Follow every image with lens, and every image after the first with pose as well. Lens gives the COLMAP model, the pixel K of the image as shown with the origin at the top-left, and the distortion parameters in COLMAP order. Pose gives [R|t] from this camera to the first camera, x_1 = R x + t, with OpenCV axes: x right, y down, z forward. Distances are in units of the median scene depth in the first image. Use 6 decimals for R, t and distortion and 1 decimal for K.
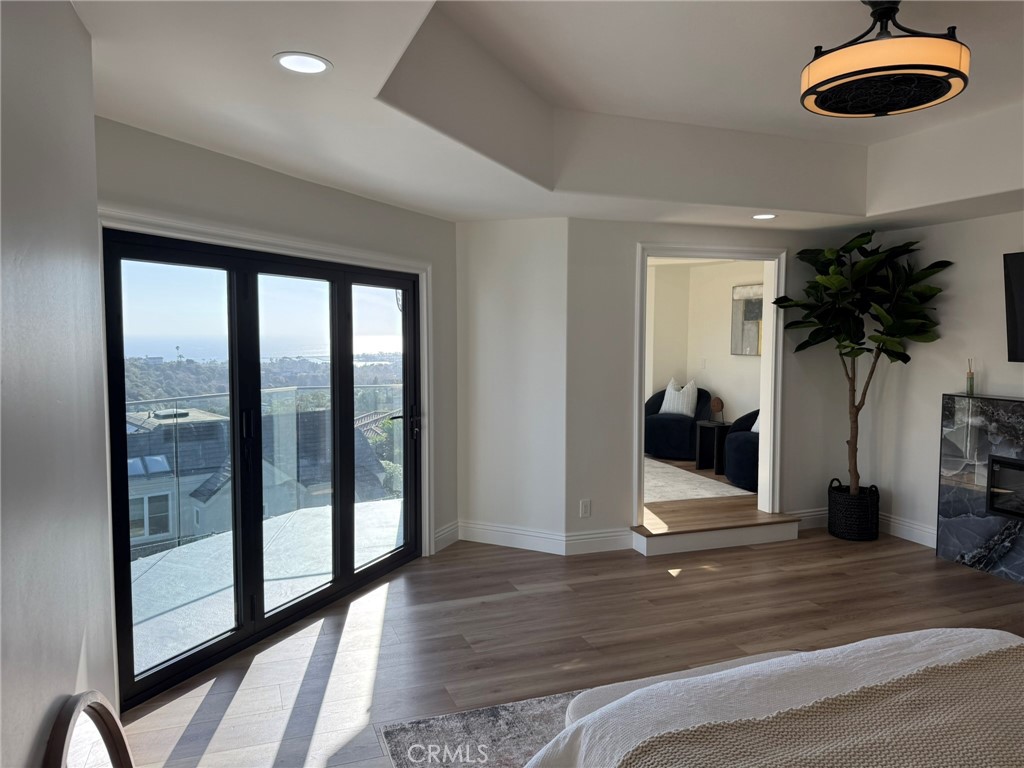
lens RADIAL K [[752.9, 0, 512.0], [0, 752.9, 384.0], [0, 0, 1]] dist [0.000791, 0.001643]
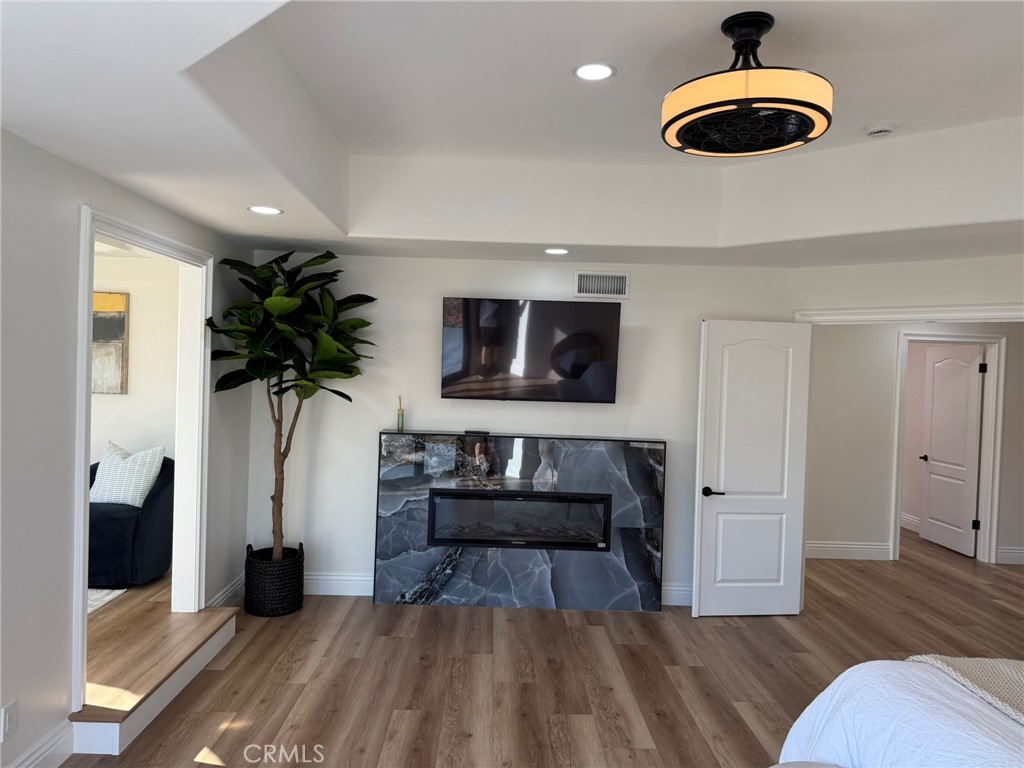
lens RADIAL K [[717.1, 0, 512.3], [0, 717.1, 360.1], [0, 0, 1]] dist [0.000629, -0.001744]
pose [[0.313483, 0.023453, 0.949304, -0.251829], [0.035724, 0.998696, -0.036471, -0.039537], [-0.948922, 0.045346, 0.312236, 0.545297]]
